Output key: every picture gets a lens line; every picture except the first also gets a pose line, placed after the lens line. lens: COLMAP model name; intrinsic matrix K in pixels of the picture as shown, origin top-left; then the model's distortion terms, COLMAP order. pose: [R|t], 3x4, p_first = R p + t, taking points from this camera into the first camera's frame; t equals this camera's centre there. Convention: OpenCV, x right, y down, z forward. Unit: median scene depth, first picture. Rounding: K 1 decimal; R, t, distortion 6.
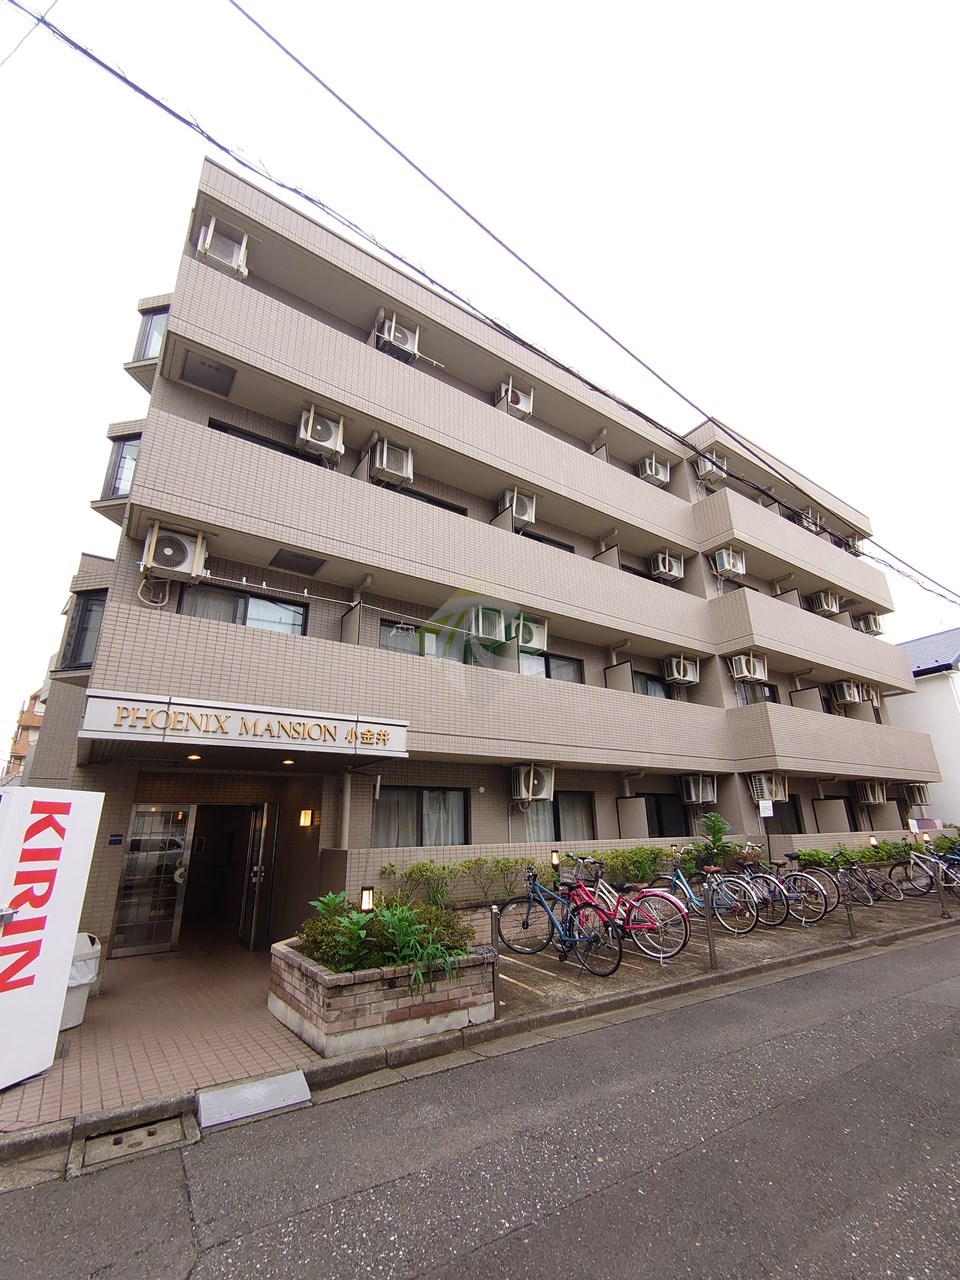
lens RADIAL K [[549.7, 0, 481.6], [0, 549.7, 647.1], [0, 0, 1]] dist [0.004345, 0.000240]
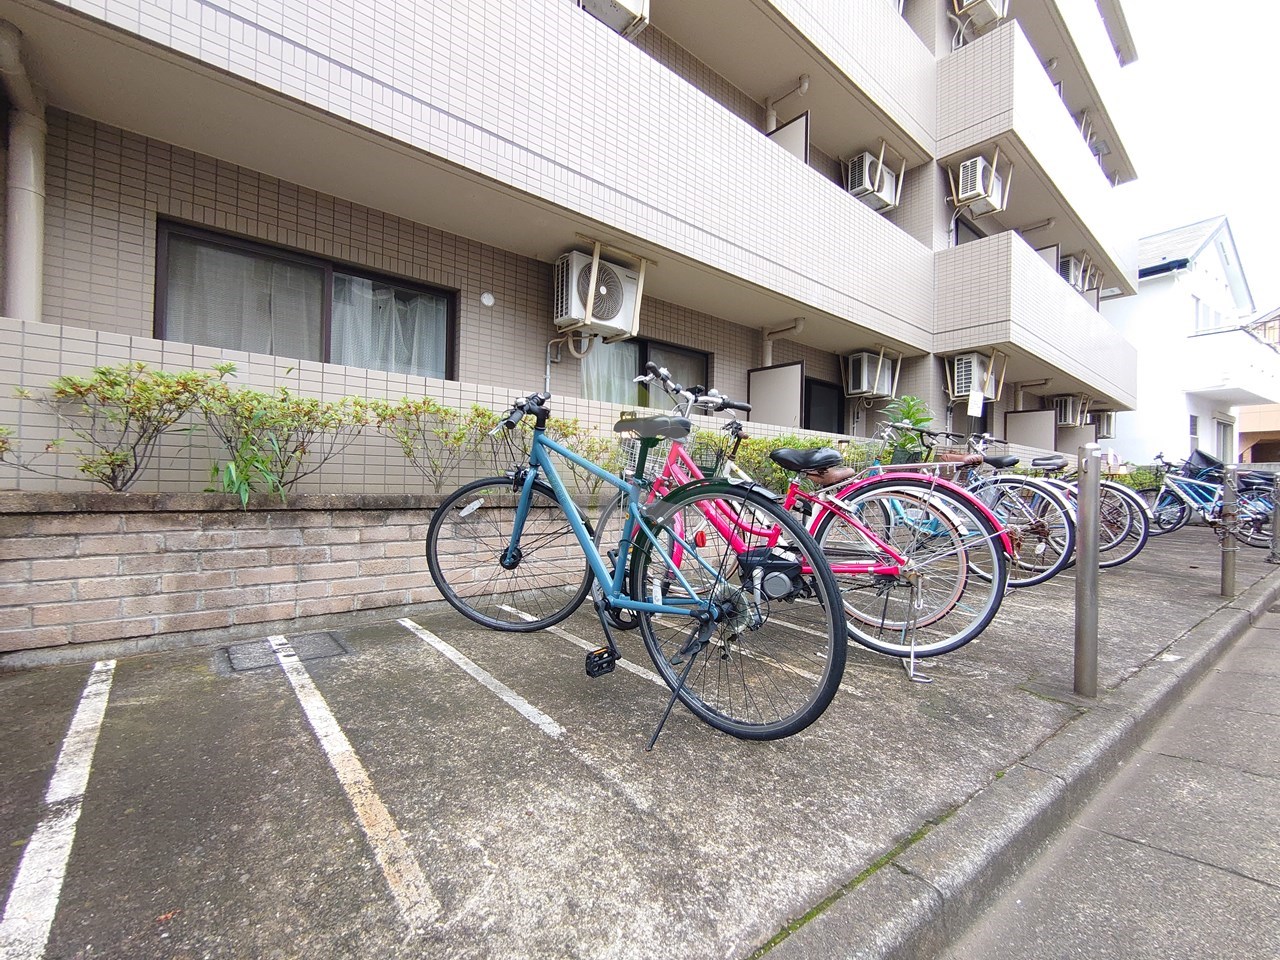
lens RADIAL K [[549.7, 0, 640.3], [0, 549.7, 480.2], [0, 0, 1]] dist [0.004345, 0.000240]
pose [[0.994409, 0.034207, 0.099906, 0.117531], [-0.063560, 0.949399, 0.307574, 0.335054], [-0.084329, -0.312204, 0.946265, 0.657246]]
